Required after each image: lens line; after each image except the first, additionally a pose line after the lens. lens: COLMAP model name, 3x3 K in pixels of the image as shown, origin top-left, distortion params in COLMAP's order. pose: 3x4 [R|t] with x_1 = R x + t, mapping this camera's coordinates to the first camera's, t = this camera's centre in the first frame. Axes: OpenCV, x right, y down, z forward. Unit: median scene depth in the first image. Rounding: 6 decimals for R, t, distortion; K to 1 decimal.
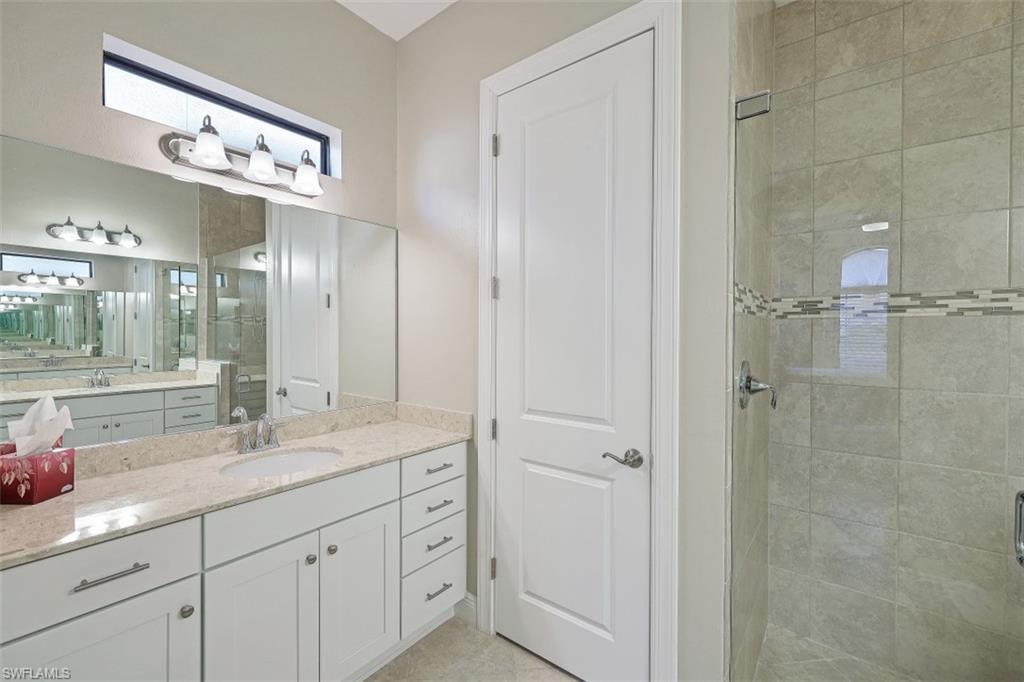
lens RADIAL K [[424.6, 0, 508.7], [0, 424.6, 336.0], [0, 0, 1]] dist [0.000273, -0.000078]
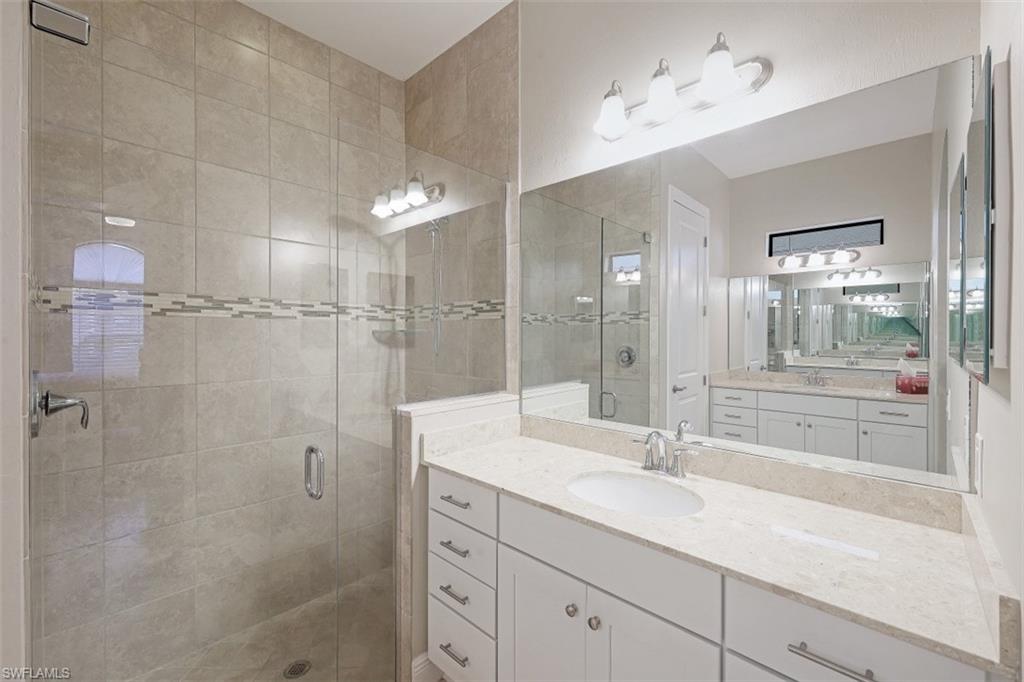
lens RADIAL K [[424.6, 0, 508.7], [0, 424.6, 336.0], [0, 0, 1]] dist [0.000273, -0.000078]
pose [[0.099520, -0.006979, 0.995011, -0.061263], [0.001800, 0.999975, 0.006833, -0.002720], [-0.995034, 0.001111, 0.099531, 0.114094]]
